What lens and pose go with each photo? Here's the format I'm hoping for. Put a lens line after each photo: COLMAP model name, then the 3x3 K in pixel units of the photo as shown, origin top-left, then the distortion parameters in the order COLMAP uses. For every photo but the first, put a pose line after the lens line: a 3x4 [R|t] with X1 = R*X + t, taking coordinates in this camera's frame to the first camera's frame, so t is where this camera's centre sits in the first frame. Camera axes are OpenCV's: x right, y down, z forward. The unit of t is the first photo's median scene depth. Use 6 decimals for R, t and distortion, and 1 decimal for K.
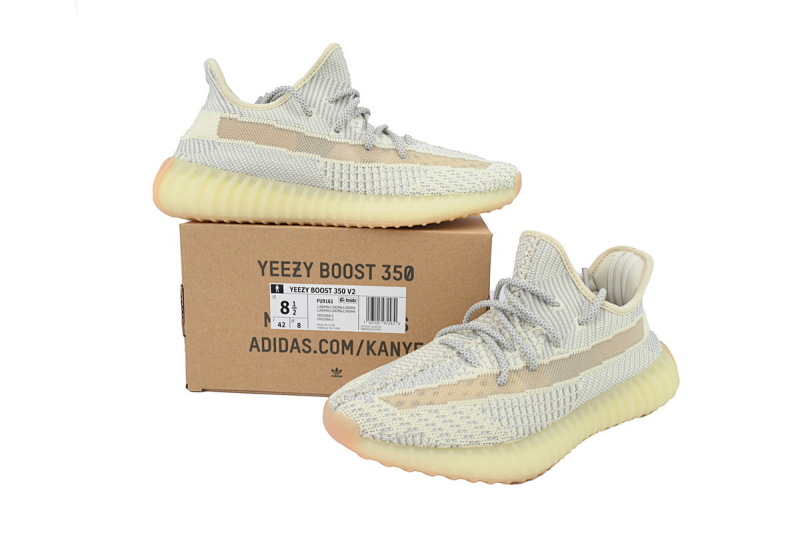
lens RADIAL K [[627.4, 0, 400.0], [0, 627.4, 266.5], [0, 0, 1]] dist [0.002803, -0.000040]
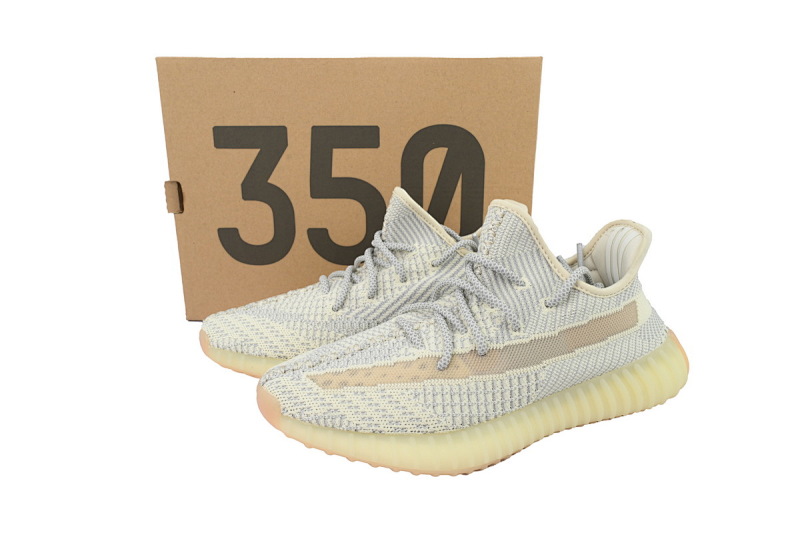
lens RADIAL K [[627.4, 0, 400.0], [0, 627.4, 266.5], [0, 0, 1]] dist [0.002803, -0.000040]
pose [[0.978431, 0.017744, -0.205813, 0.284601], [-0.011764, 0.999473, 0.030247, 0.011946], [0.206241, -0.027173, 0.978124, 0.095164]]
